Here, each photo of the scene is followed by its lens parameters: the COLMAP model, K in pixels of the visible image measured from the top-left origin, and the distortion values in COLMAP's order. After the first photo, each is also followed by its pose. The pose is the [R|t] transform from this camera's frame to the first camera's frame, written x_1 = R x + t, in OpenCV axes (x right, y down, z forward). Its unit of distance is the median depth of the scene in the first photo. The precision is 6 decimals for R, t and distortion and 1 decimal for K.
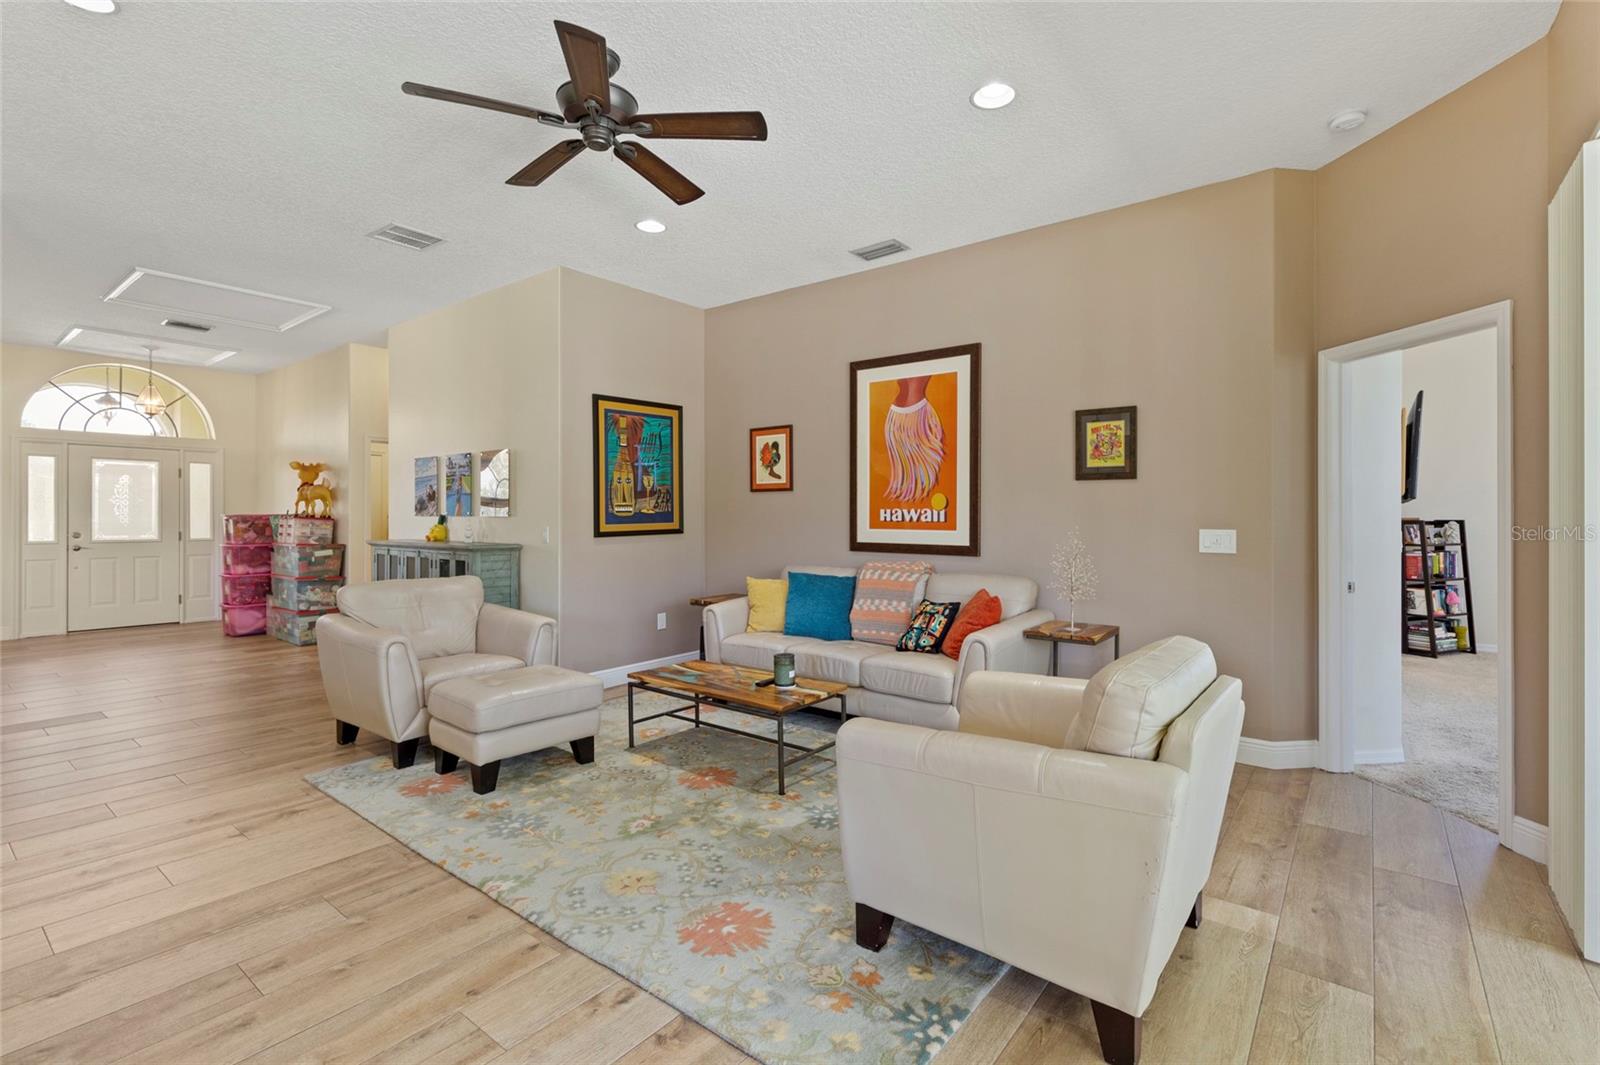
lens RADIAL K [[720.1, 0, 812.9], [0, 720.1, 516.3], [0, 0, 1]] dist [-0.000683, -0.000223]
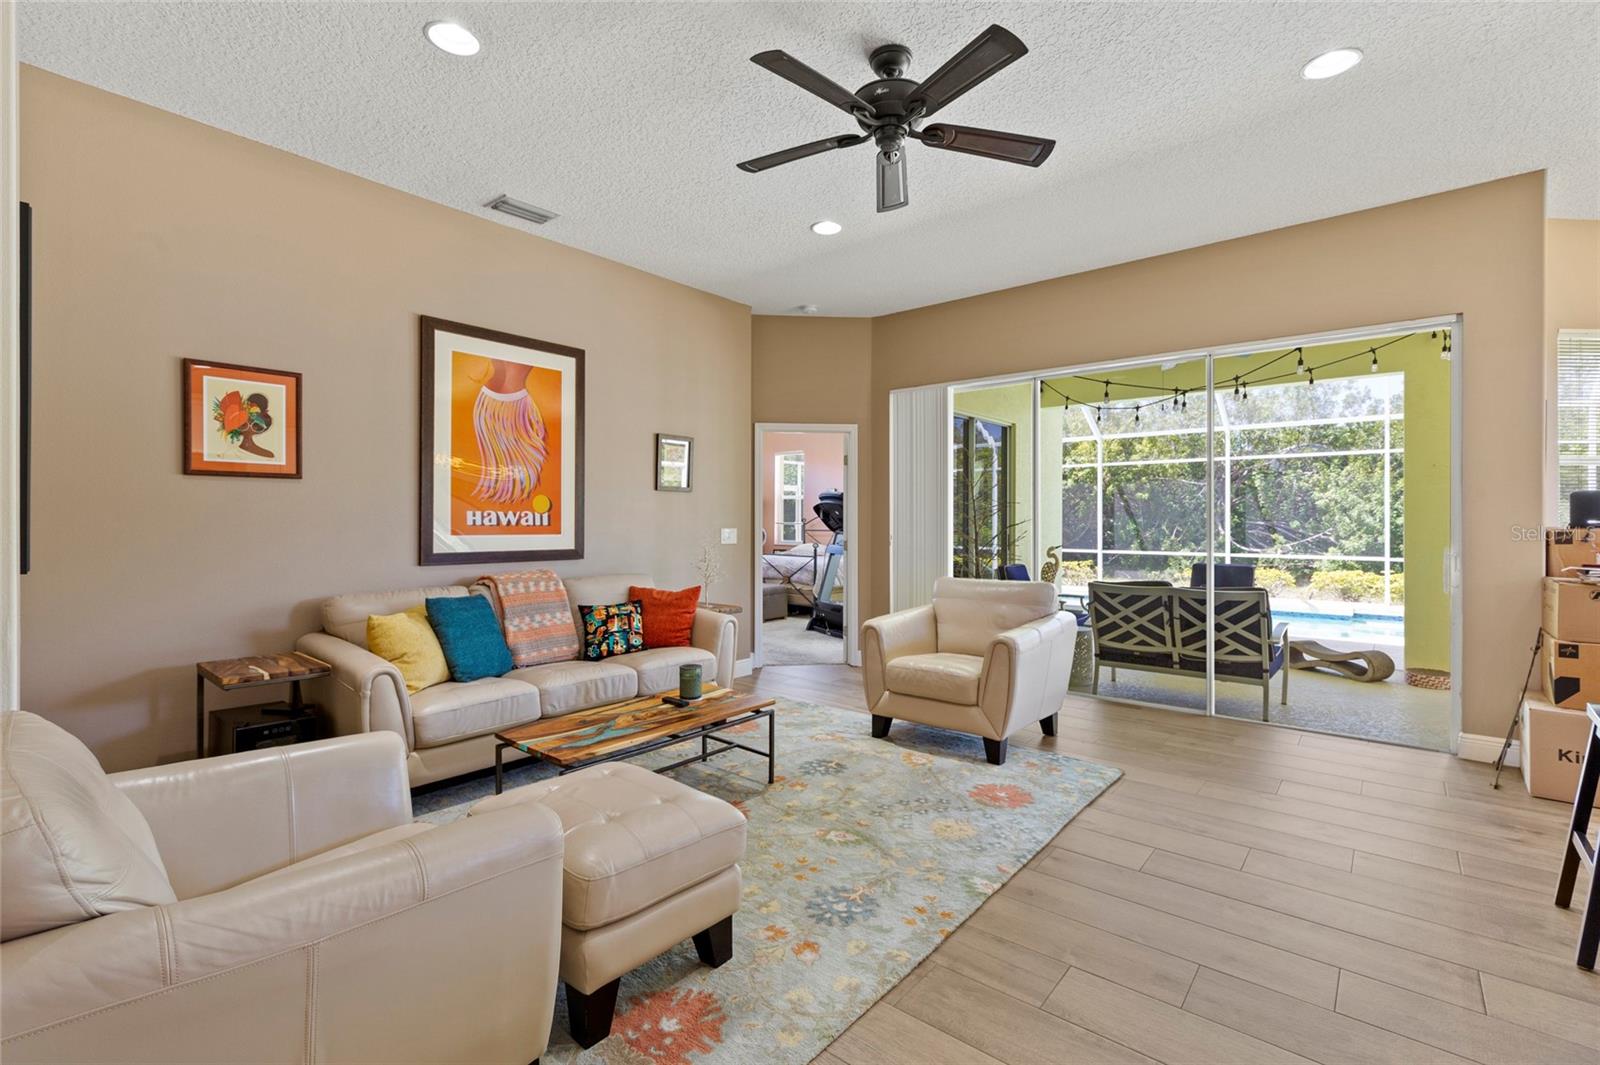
lens RADIAL K [[719.6, 0, 806.0], [0, 719.6, 521.6], [0, 0, 1]] dist [0.009261, 0.000131]
pose [[0.030529, -0.002394, 0.999531, -0.753478], [-0.000086, 0.999997, 0.002398, 0.000331], [-0.999534, -0.000159, 0.030529, 0.629882]]
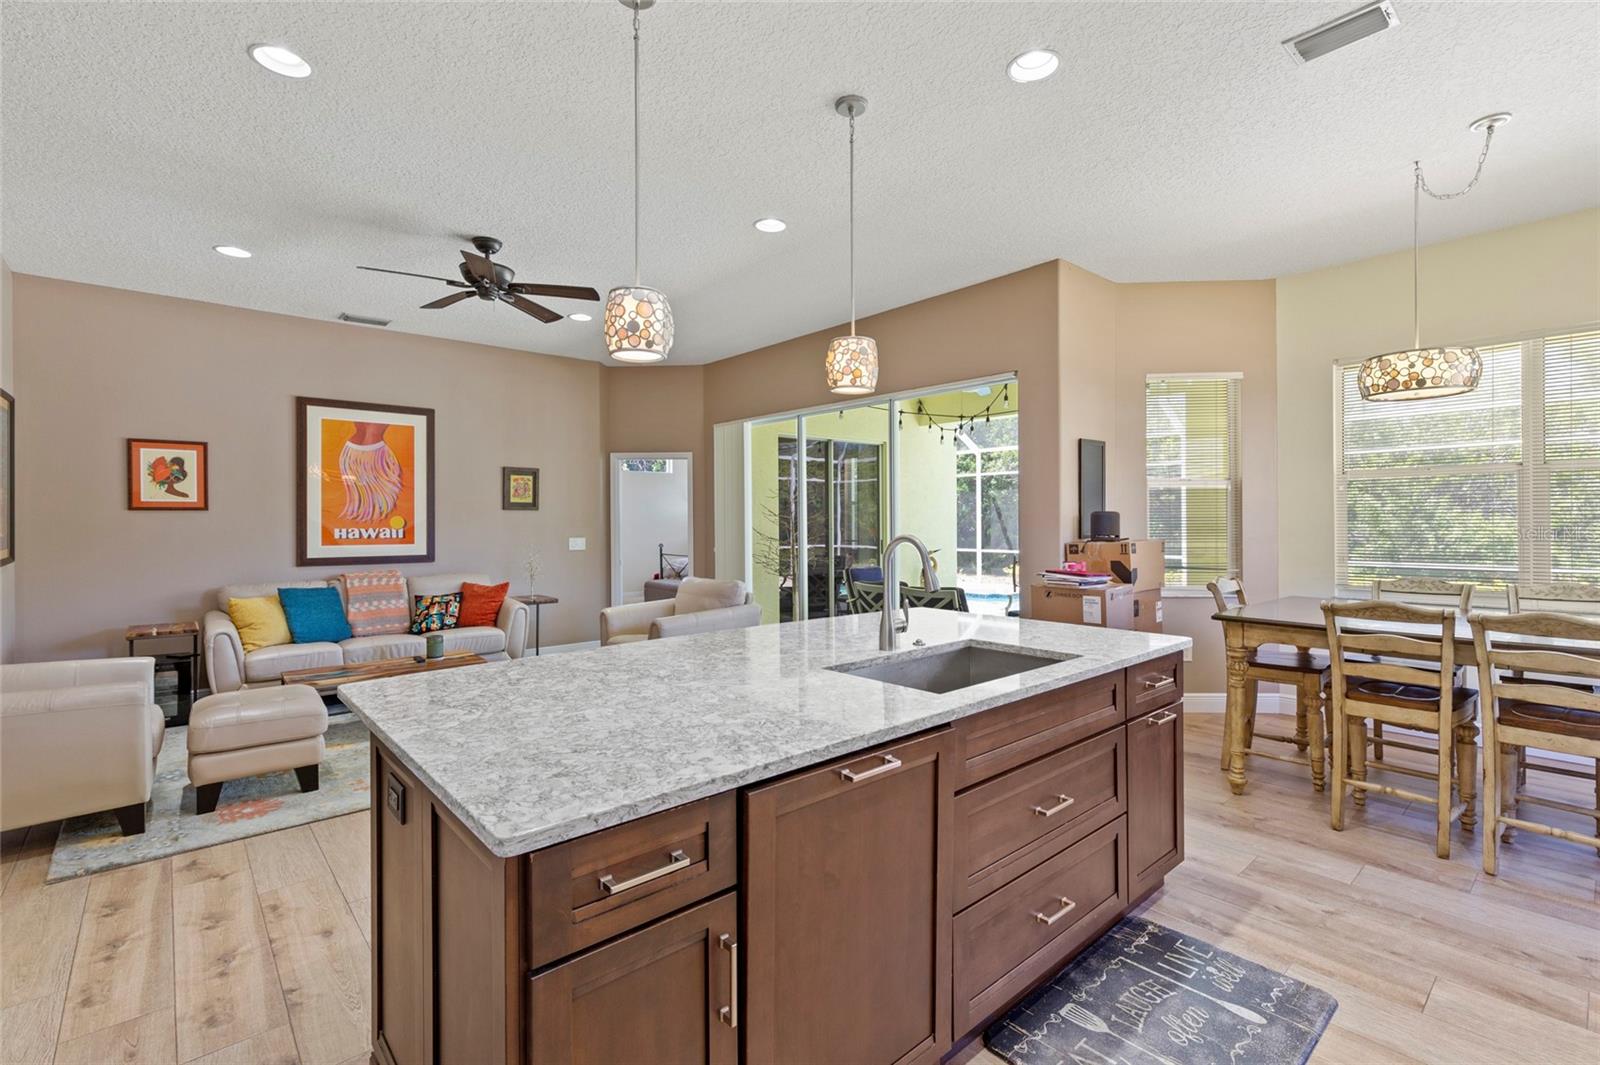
lens RADIAL K [[729.9, 0, 806.8], [0, 729.9, 522.5], [0, 0, 1]] dist [0.007594, 0.000210]
pose [[0.187397, -0.005305, 0.982270, -0.992636], [0.005219, 0.999977, 0.004405, -0.022423], [-0.982270, 0.004301, 0.187420, 0.022074]]
